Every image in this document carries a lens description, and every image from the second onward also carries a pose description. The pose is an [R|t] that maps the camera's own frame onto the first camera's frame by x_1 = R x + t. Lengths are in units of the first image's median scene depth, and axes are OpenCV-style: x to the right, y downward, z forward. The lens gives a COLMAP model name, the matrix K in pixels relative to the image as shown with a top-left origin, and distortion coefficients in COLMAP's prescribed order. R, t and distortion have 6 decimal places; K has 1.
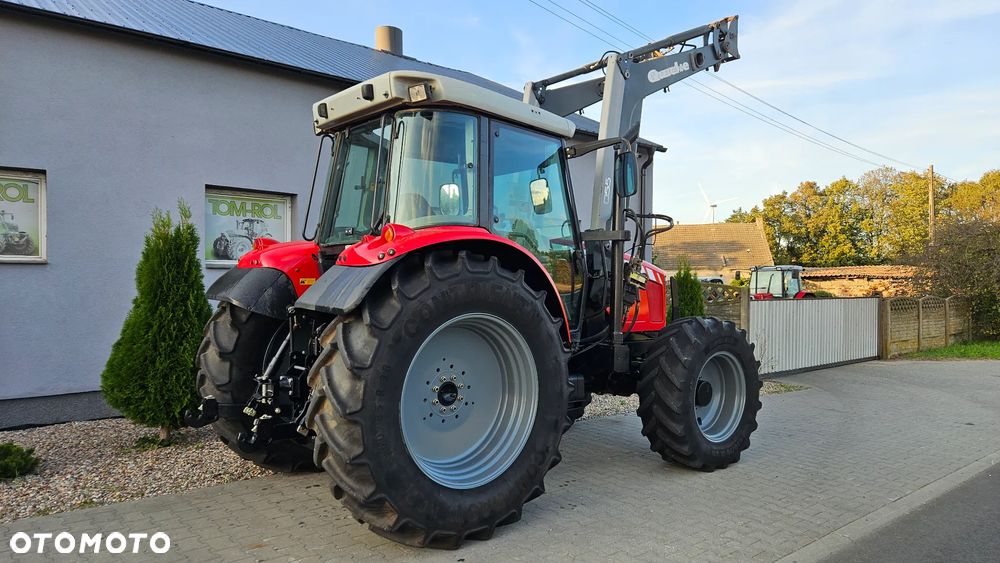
lens RADIAL K [[660.5, 0, 495.3], [0, 660.5, 276.5], [0, 0, 1]] dist [0.038197, -0.004092]
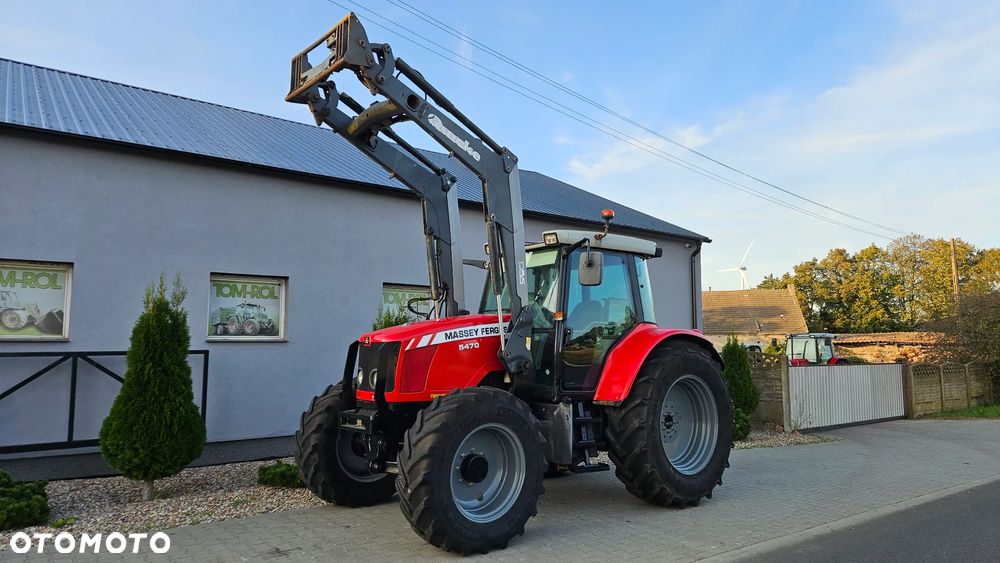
lens RADIAL K [[660.5, 0, 495.3], [0, 660.5, 276.5], [0, 0, 1]] dist [0.038197, -0.004092]
pose [[0.999154, -0.006990, -0.040534, -0.042153], [0.003079, 0.995398, -0.095776, -0.005237], [0.041017, 0.095571, 0.994577, -0.102837]]
